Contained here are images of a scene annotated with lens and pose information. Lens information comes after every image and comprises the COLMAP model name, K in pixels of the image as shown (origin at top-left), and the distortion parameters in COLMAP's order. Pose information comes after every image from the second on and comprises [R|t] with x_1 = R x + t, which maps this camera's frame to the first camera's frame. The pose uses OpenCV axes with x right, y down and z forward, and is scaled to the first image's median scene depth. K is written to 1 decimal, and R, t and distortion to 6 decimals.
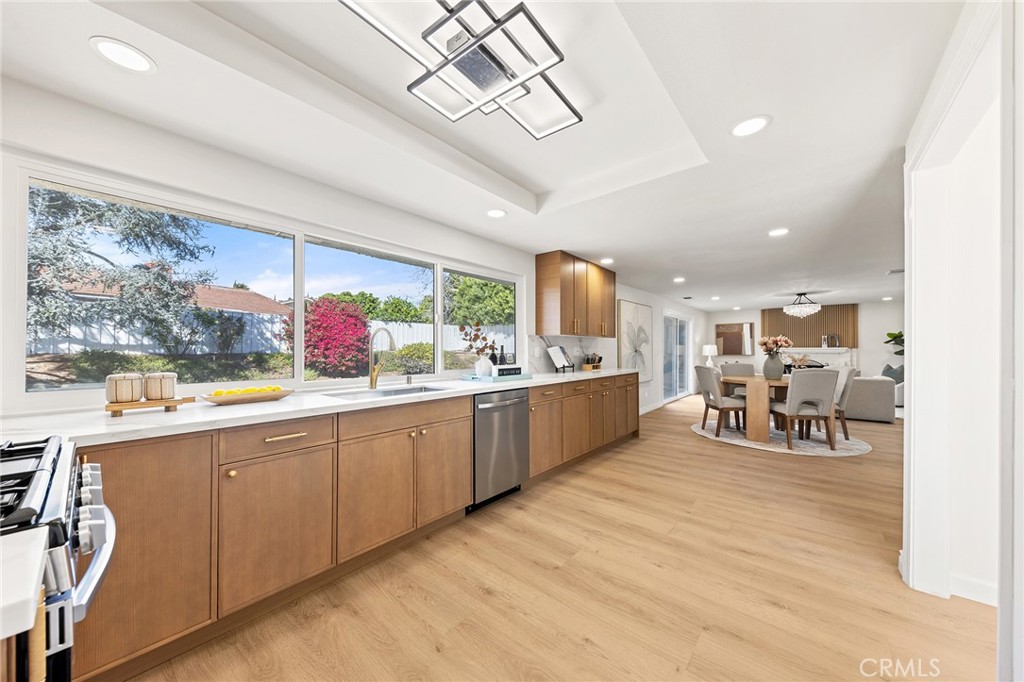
lens RADIAL K [[357.9, 0, 492.8], [0, 357.9, 346.3], [0, 0, 1]] dist [0.000876, 0.000053]
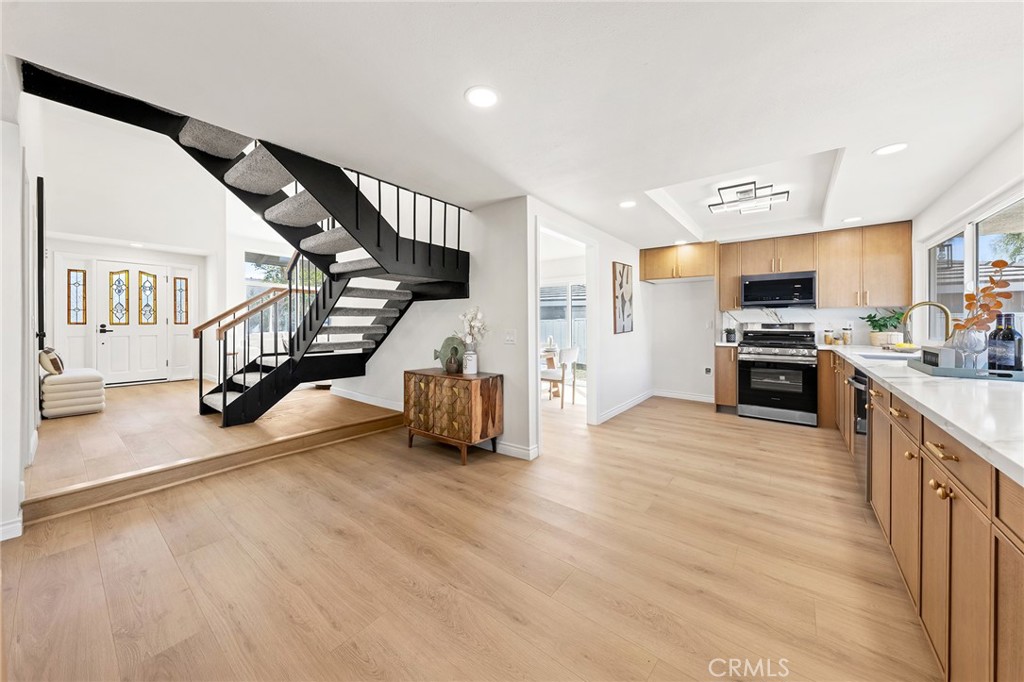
lens RADIAL K [[350.8, 0, 507.9], [0, 350.8, 323.3], [0, 0, 1]] dist [0.000597, 0.000042]
pose [[-0.997446, 0.002646, -0.071371, 0.976561], [0.002699, 0.999996, -0.000655, 0.012142], [0.071369, -0.000846, -0.997450, 1.847875]]
